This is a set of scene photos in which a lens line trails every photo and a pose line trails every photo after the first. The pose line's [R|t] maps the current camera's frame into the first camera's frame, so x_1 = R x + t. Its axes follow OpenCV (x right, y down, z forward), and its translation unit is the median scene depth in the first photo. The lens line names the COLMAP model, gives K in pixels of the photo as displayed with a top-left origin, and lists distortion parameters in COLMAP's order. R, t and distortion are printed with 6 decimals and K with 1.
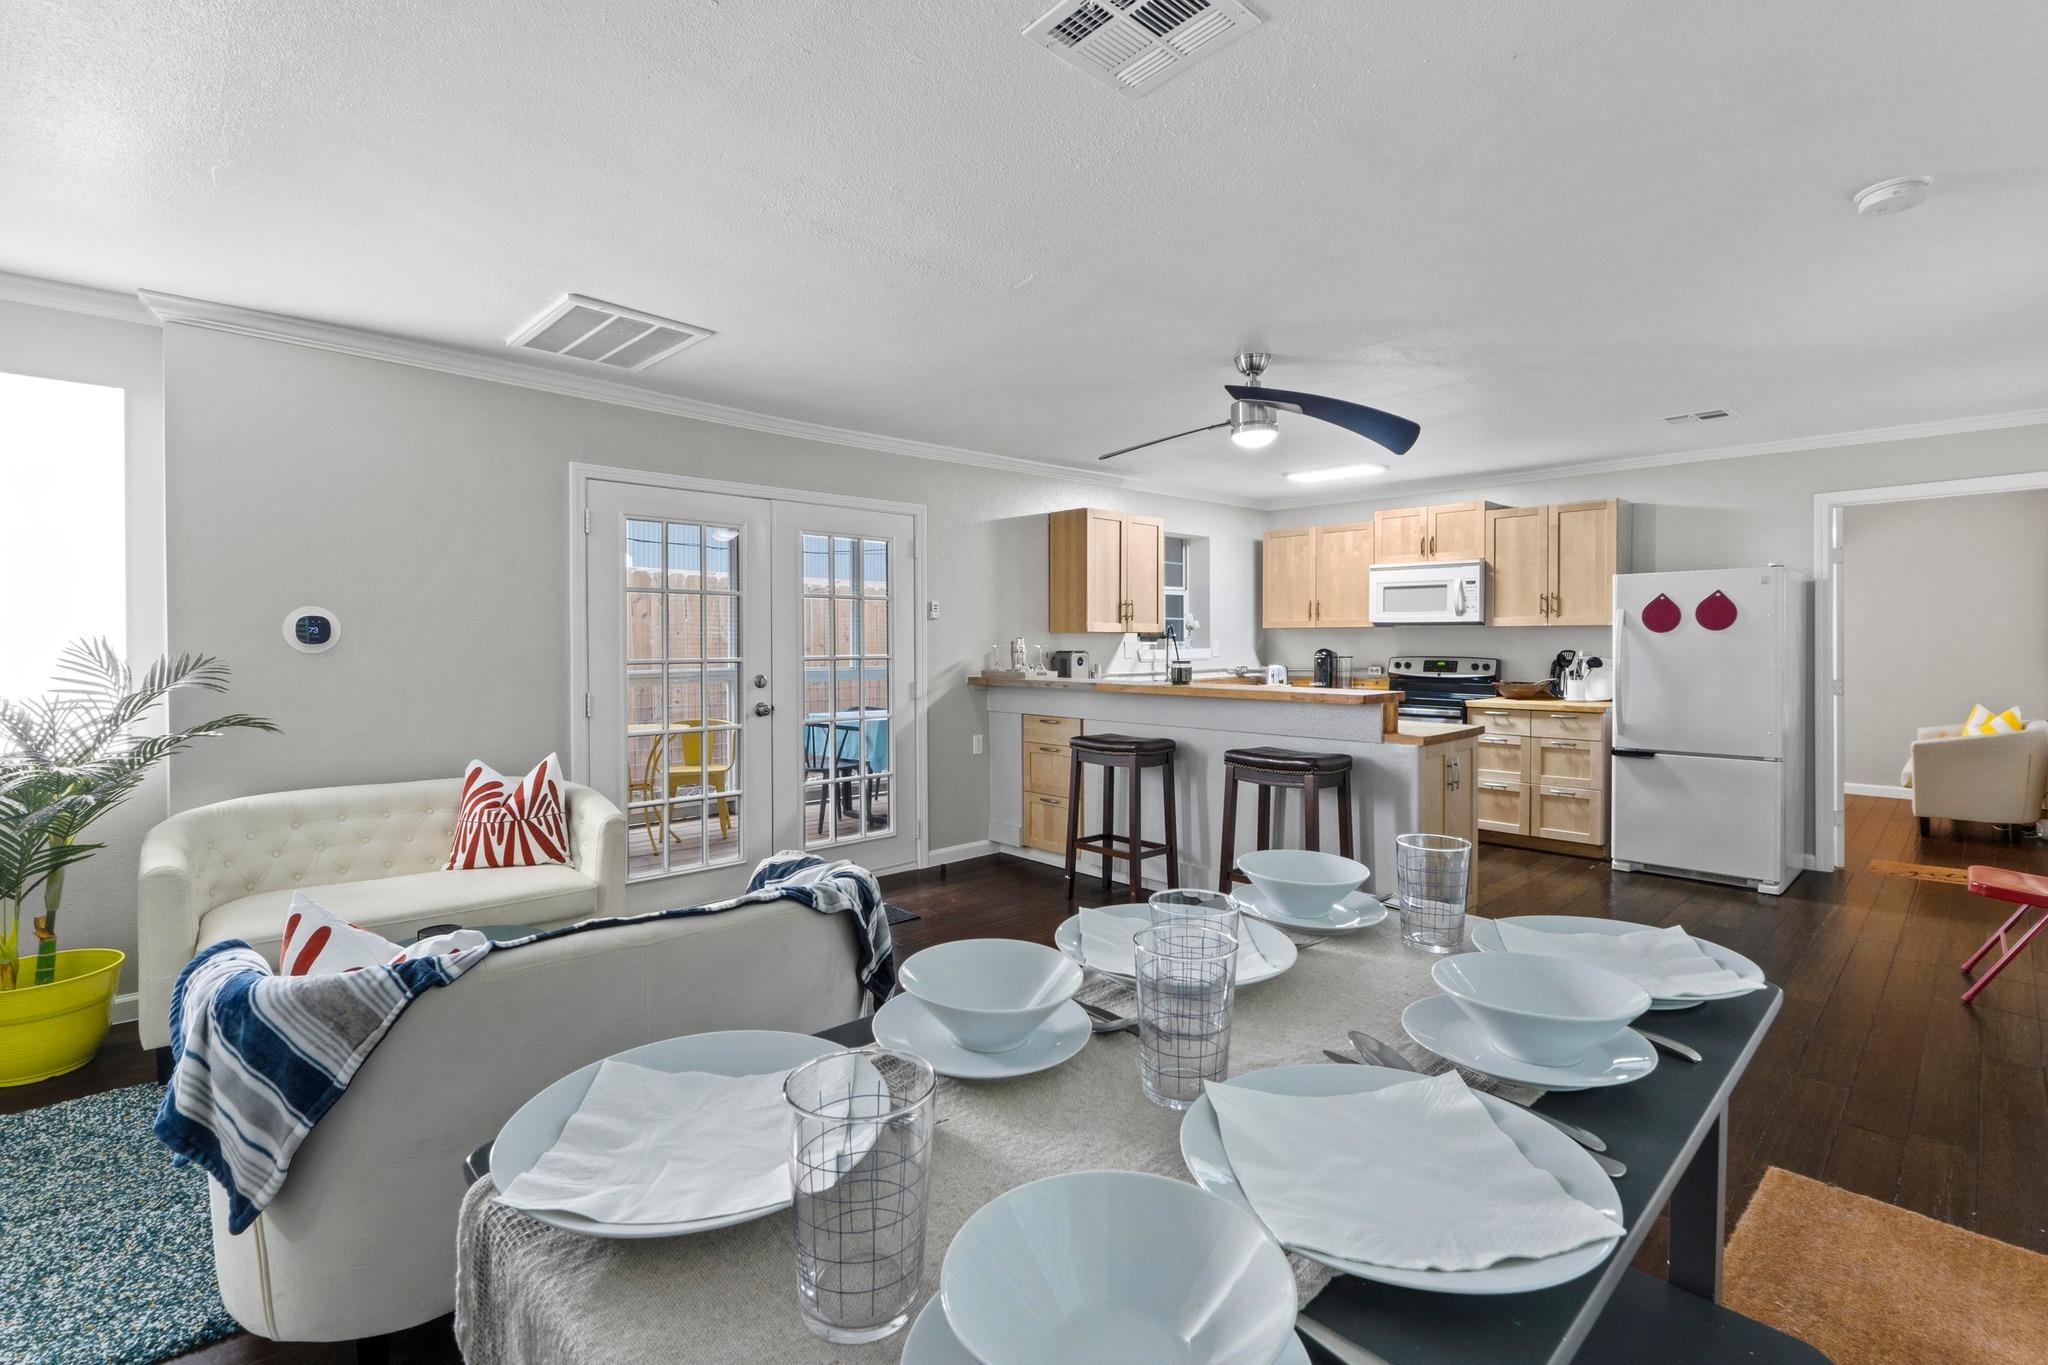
lens RADIAL K [[931.2, 0, 1018.9], [0, 931.2, 655.3], [0, 0, 1]] dist [-0.004045, -0.000226]
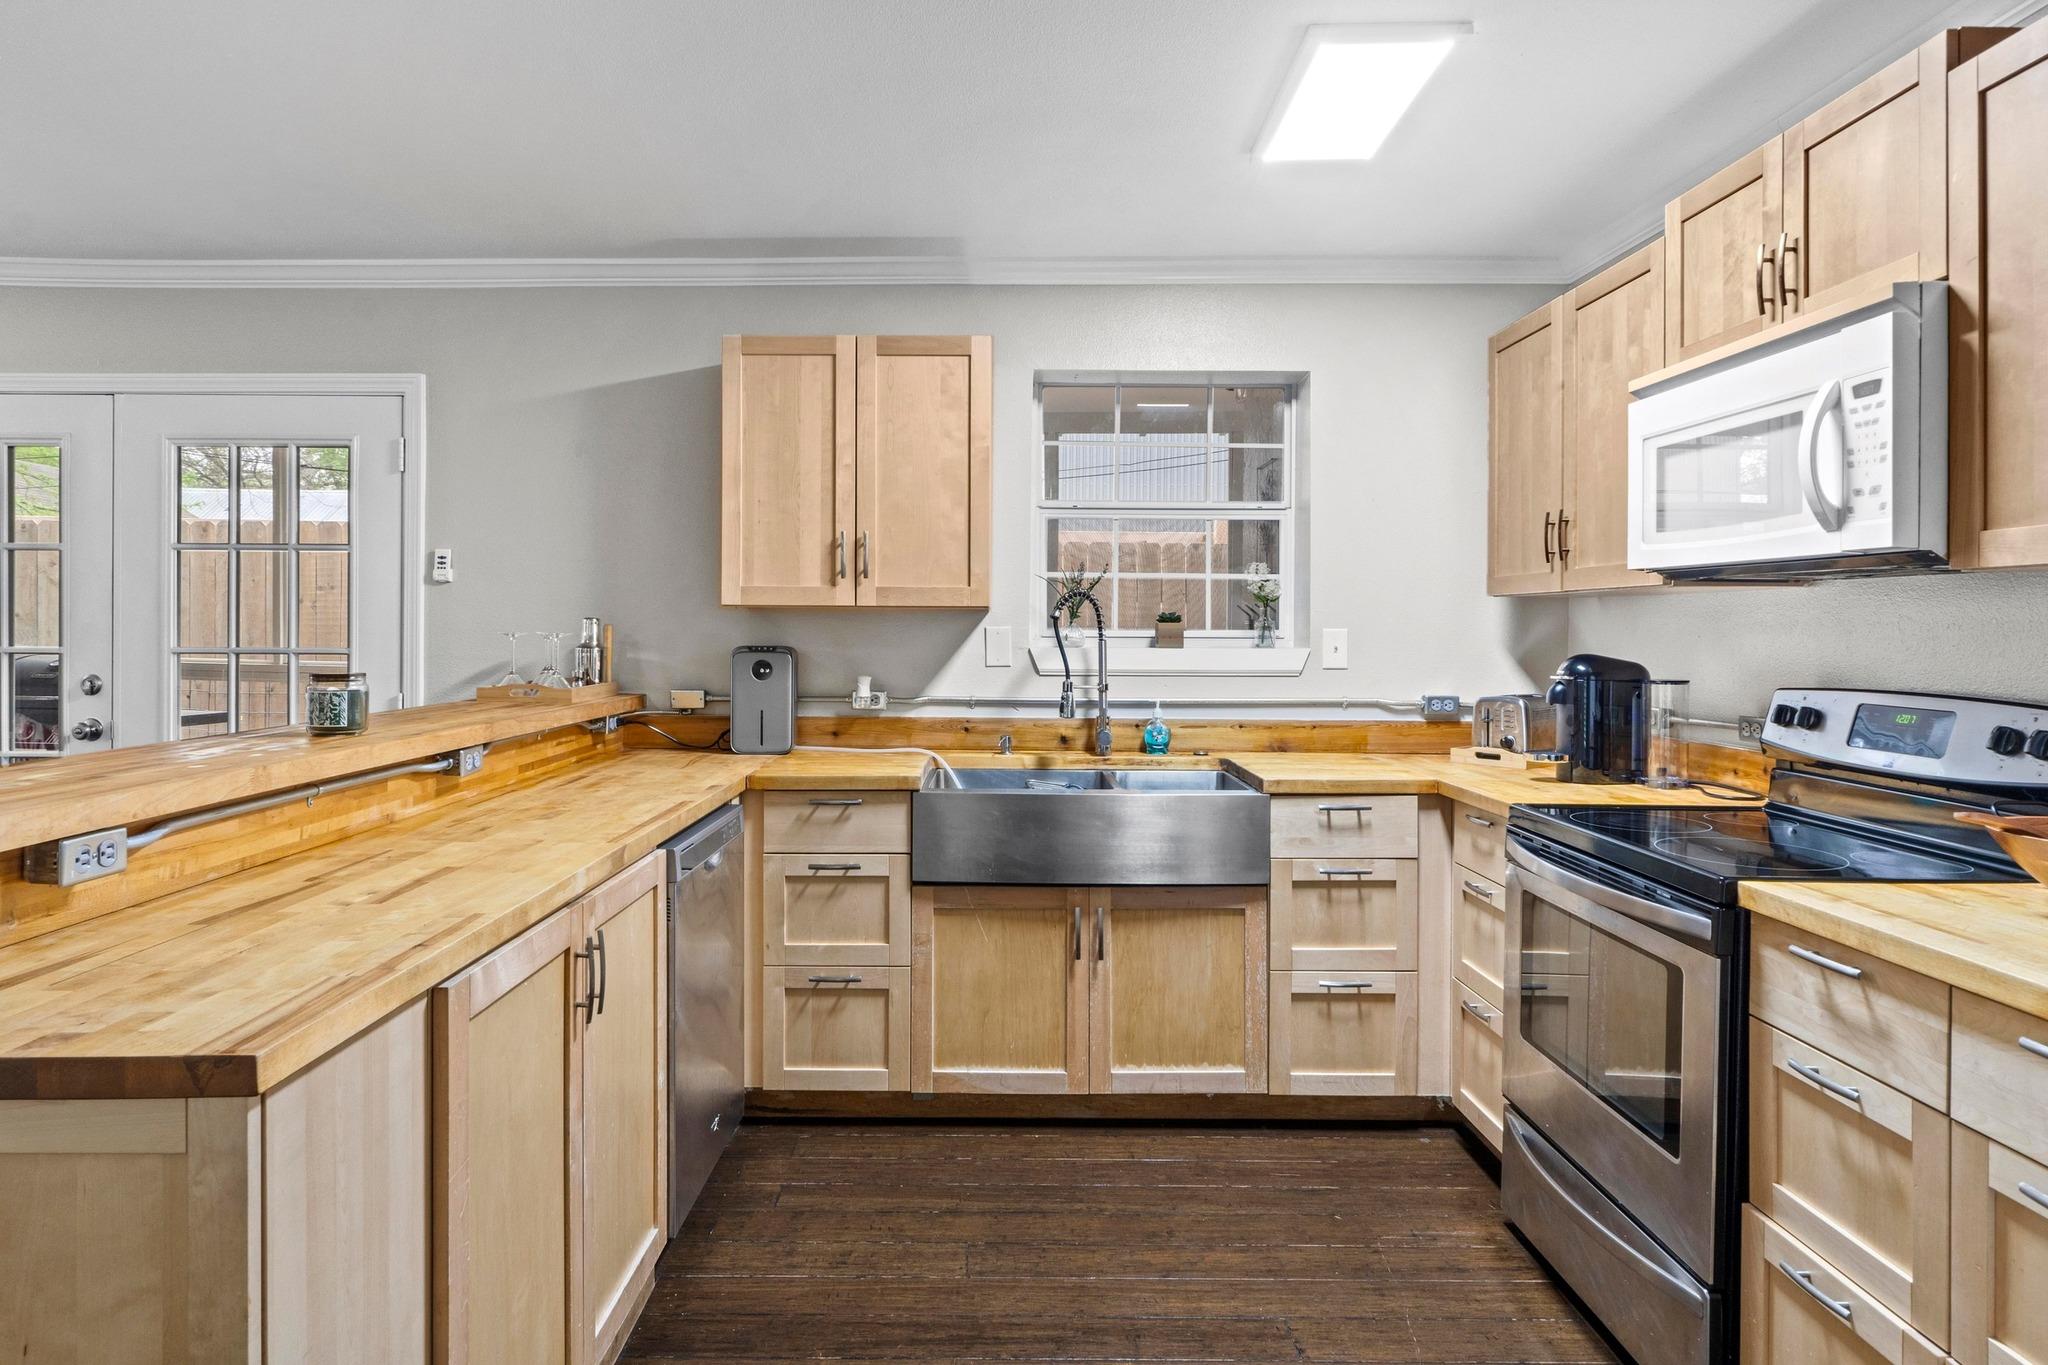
lens RADIAL K [[1170.0, 0, 1009.1], [0, 1170.0, 632.8], [0, 0, 1]] dist [-0.006314, 0.000700]
pose [[0.730888, 0.007814, -0.682452, 0.558645], [-0.017520, 0.999820, -0.007316, -0.009744], [0.682272, 0.017304, 0.730894, 0.665071]]
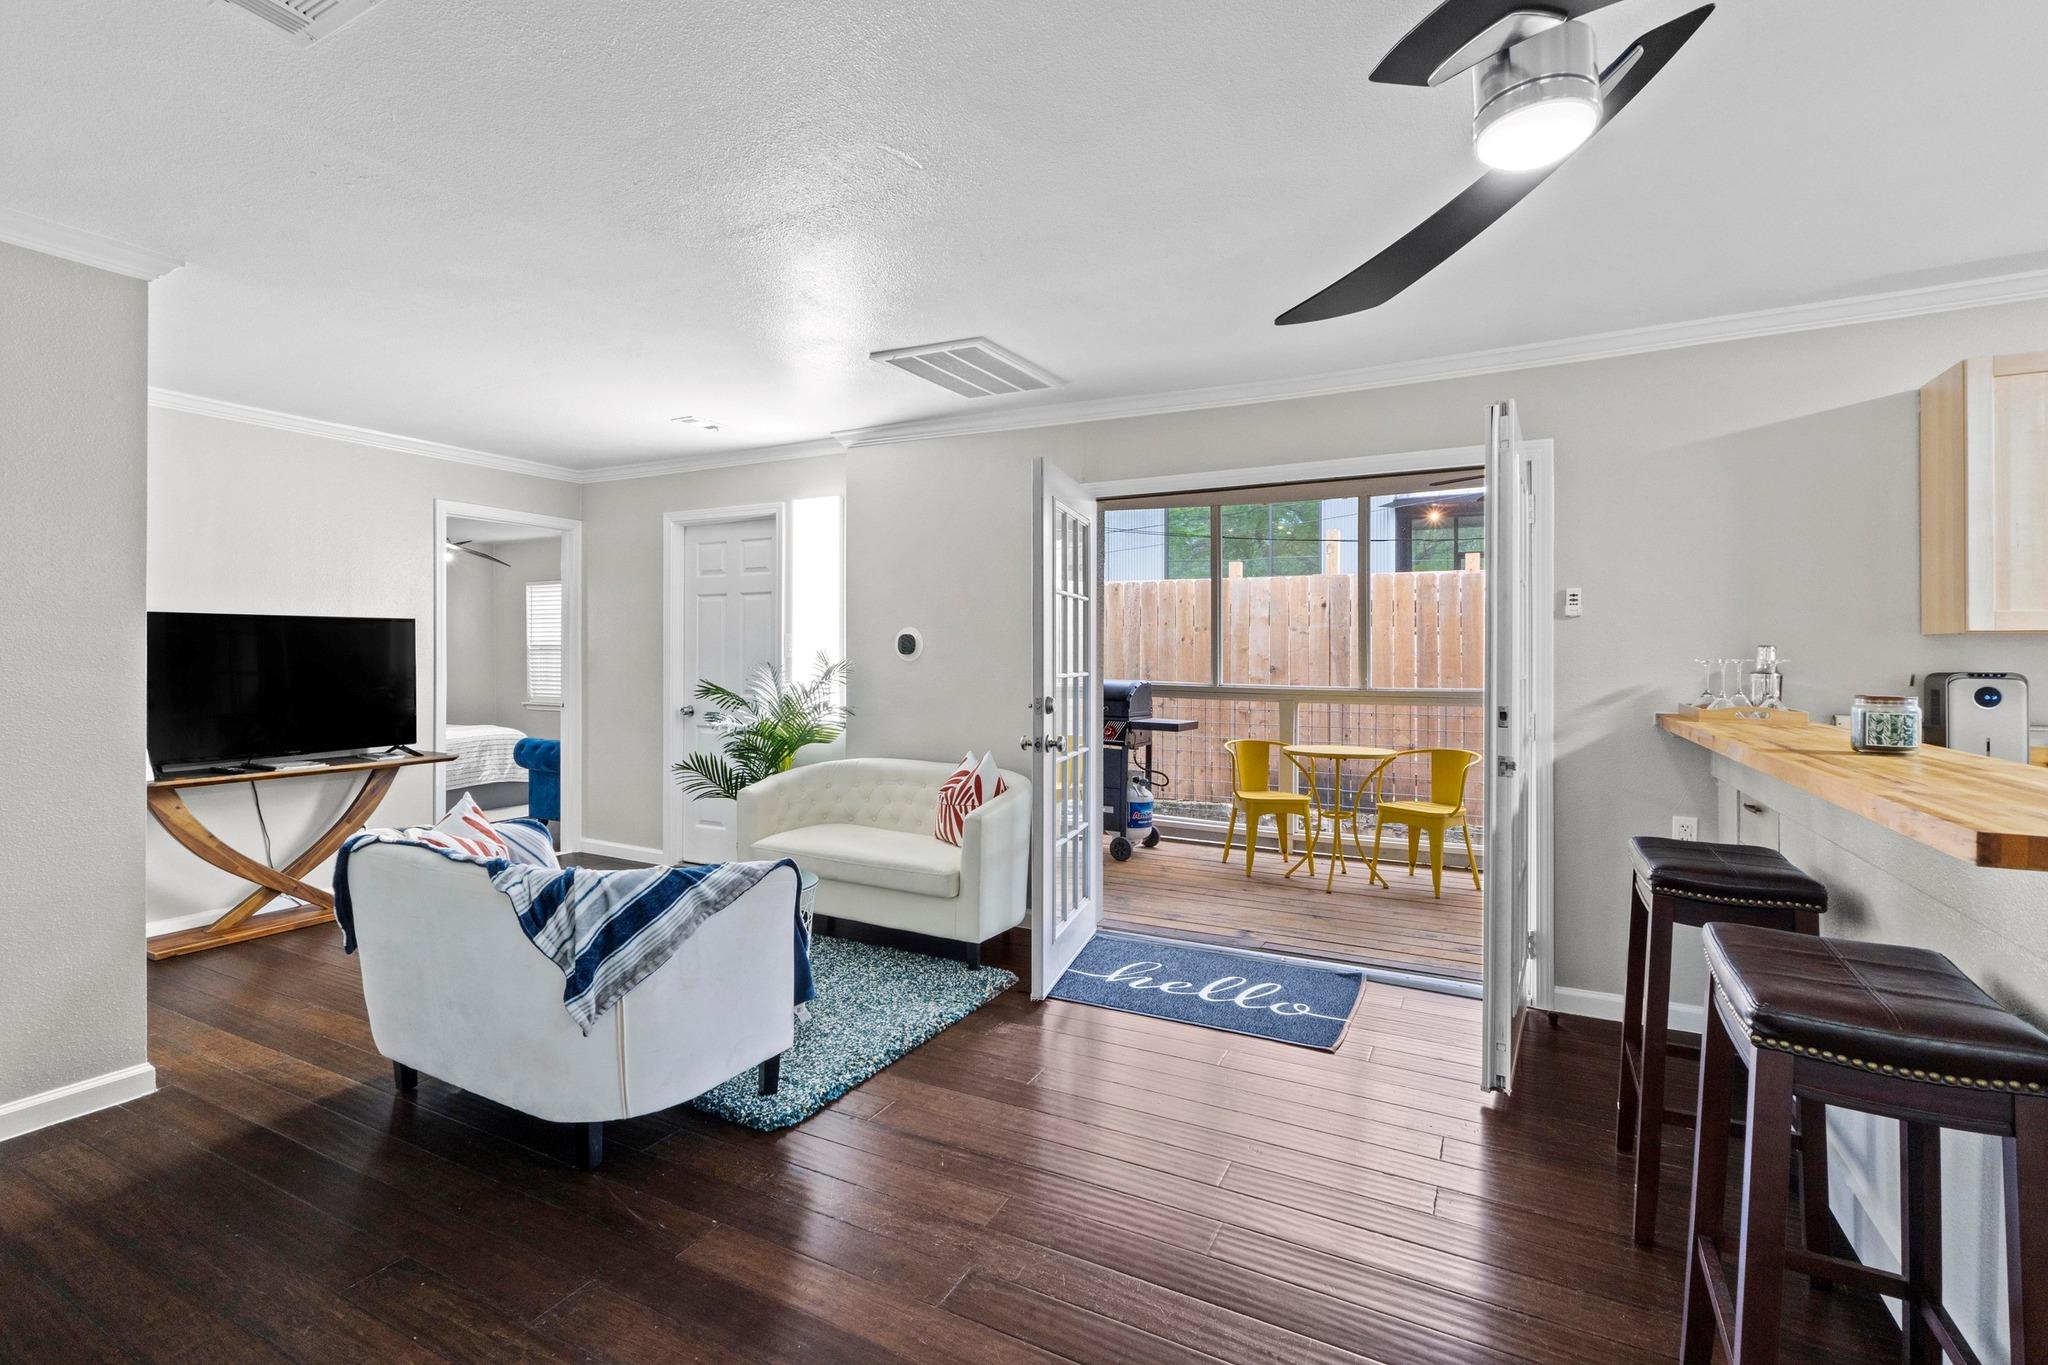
lens RADIAL K [[931.2, 0, 1018.9], [0, 931.2, 655.3], [0, 0, 1]] dist [-0.004045, -0.000226]
pose [[0.321503, -0.001227, -0.946908, 0.347130], [-0.016866, 0.999833, -0.007022, -0.002375], [0.946758, 0.018228, 0.321429, 0.408390]]
